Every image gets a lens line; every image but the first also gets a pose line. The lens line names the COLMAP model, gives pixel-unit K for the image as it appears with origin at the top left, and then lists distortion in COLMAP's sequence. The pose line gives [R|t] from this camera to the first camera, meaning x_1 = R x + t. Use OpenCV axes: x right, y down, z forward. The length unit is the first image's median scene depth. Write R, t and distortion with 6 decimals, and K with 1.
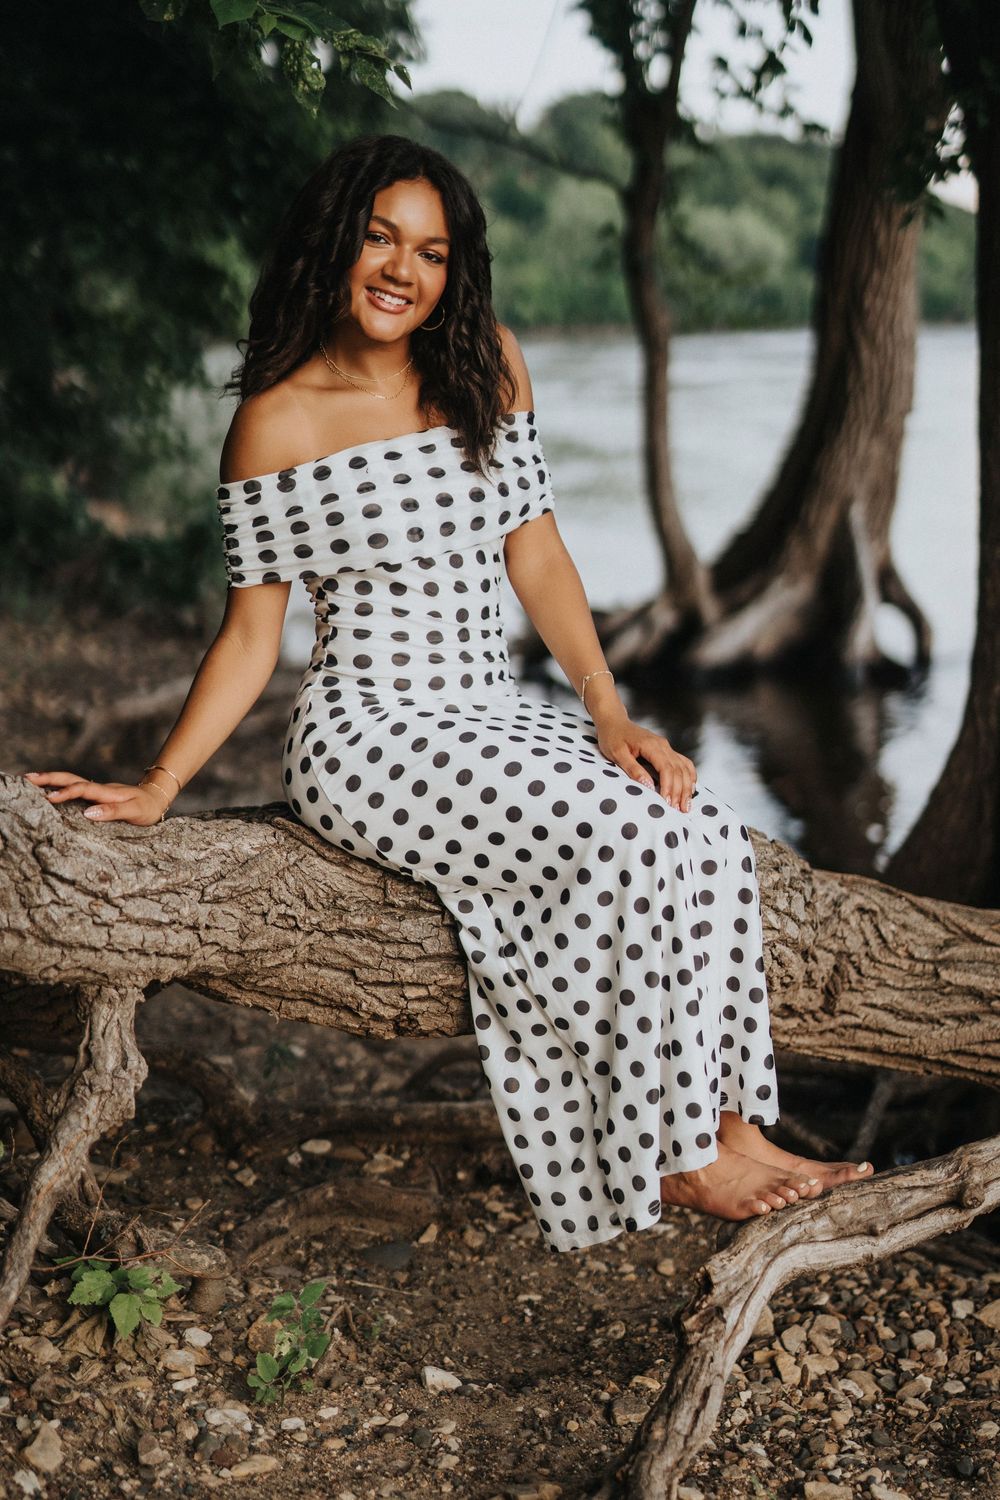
lens RADIAL K [[2157.5, 0, 492.8], [0, 2157.5, 763.9], [0, 0, 1]] dist [-0.006756, 0.000000]
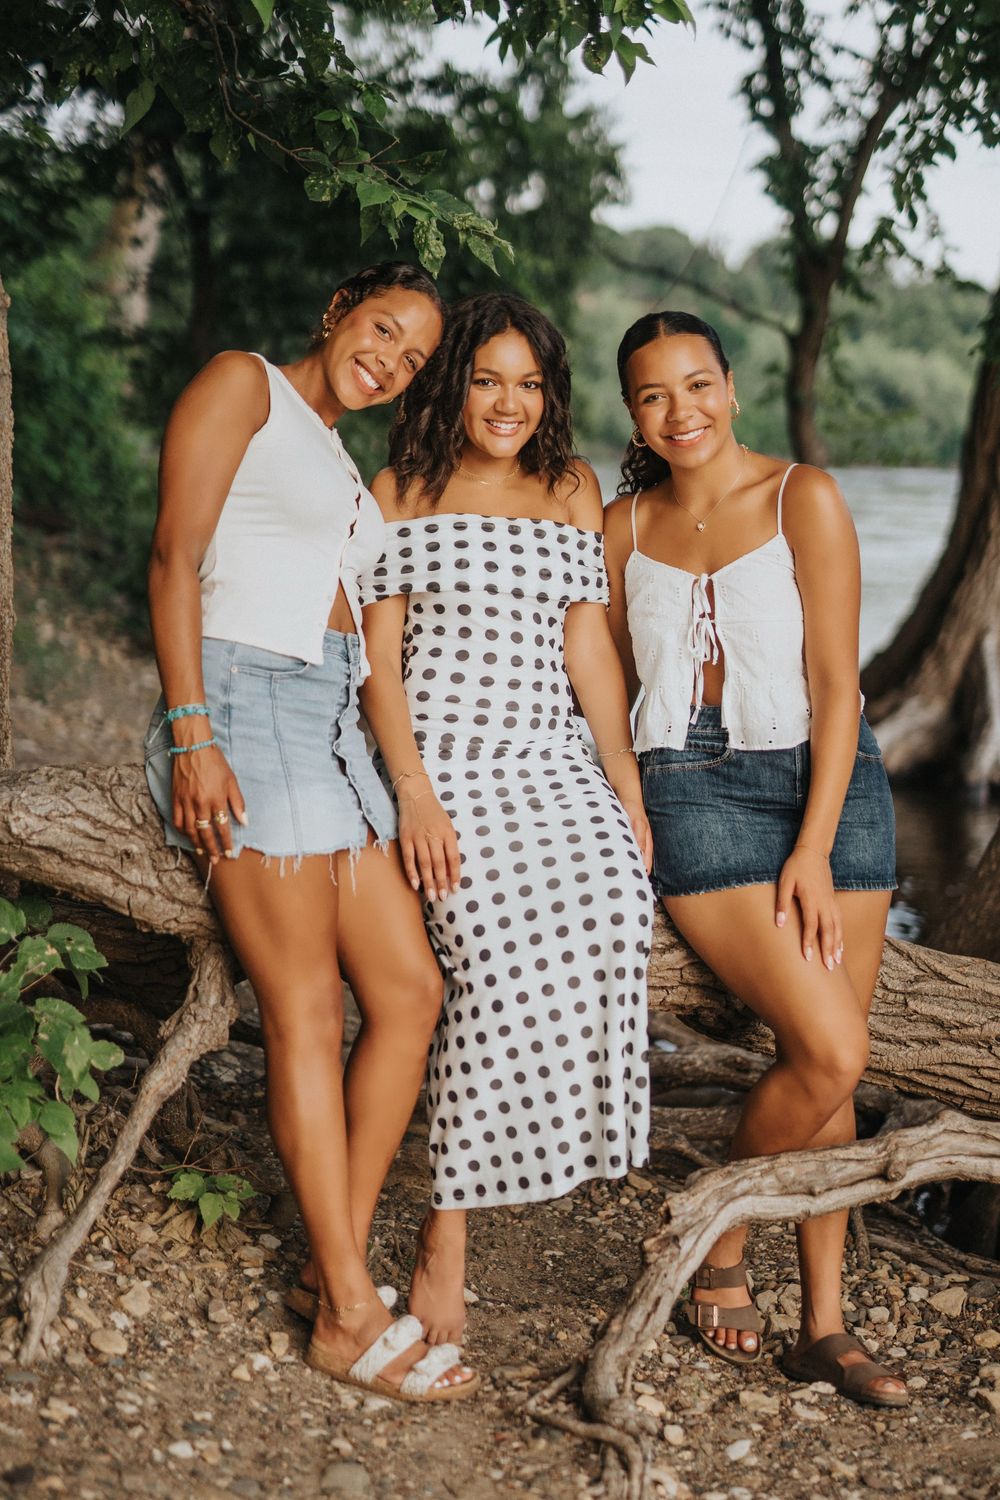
lens RADIAL K [[2157.5, 0, 506.4], [0, 2157.5, 740.0], [0, 0, 1]] dist [-0.006756, 0.000000]
pose [[0.993731, 0.068501, -0.088352, 0.090730], [-0.074039, 0.995388, -0.061005, 0.046193], [0.083766, 0.067164, 0.994219, -0.246648]]
